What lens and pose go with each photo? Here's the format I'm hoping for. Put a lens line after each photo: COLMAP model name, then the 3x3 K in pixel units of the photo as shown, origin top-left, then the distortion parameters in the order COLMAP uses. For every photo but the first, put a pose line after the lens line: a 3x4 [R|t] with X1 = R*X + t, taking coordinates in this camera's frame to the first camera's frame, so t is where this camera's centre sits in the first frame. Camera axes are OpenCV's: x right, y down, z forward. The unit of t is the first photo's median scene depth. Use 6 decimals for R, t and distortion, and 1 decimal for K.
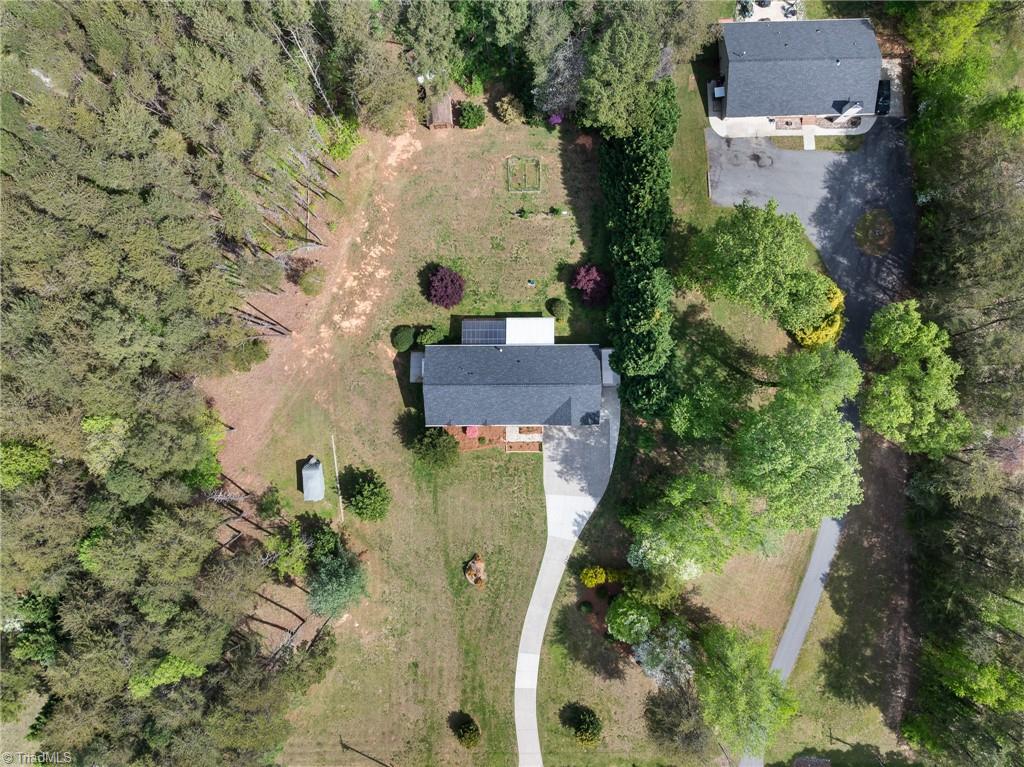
lens RADIAL K [[700.7, 0, 513.4], [0, 700.7, 382.4], [0, 0, 1]] dist [0.007616, 0.001633]
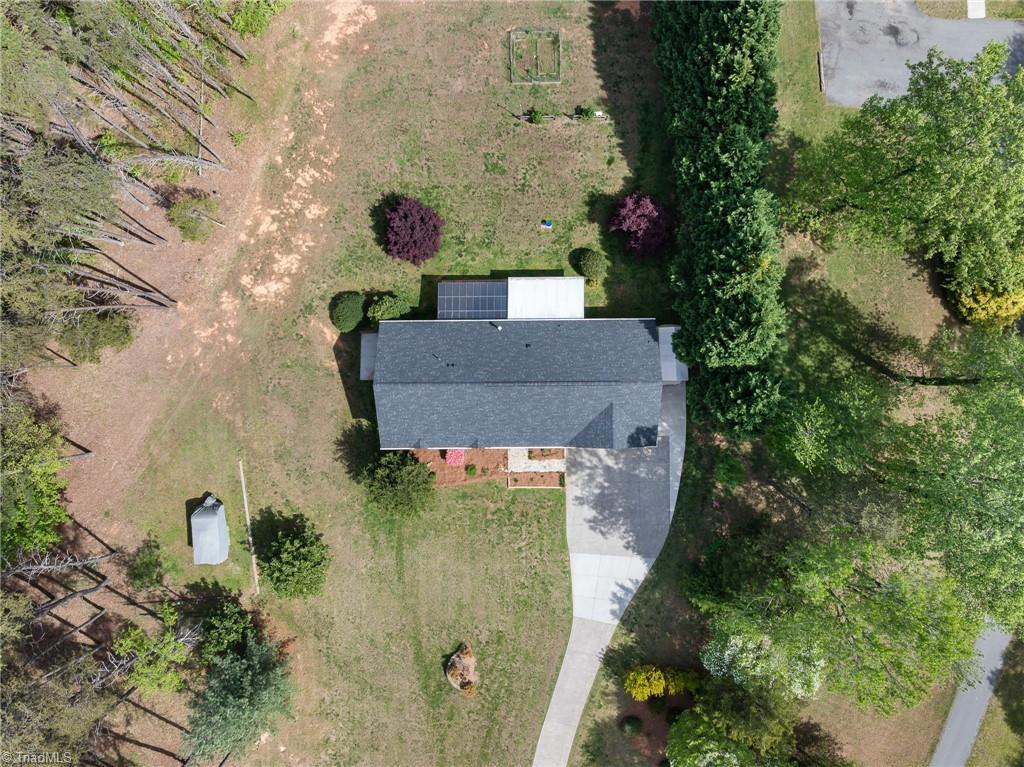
lens RADIAL K [[700.7, 0, 512.1], [0, 700.7, 386.5], [0, 0, 1]] dist [0.007616, 0.001633]
pose [[0.999992, -0.002607, -0.002895, -0.004783], [0.002625, 0.999975, 0.006508, 0.002195], [0.002878, -0.006515, 0.999975, 0.354069]]
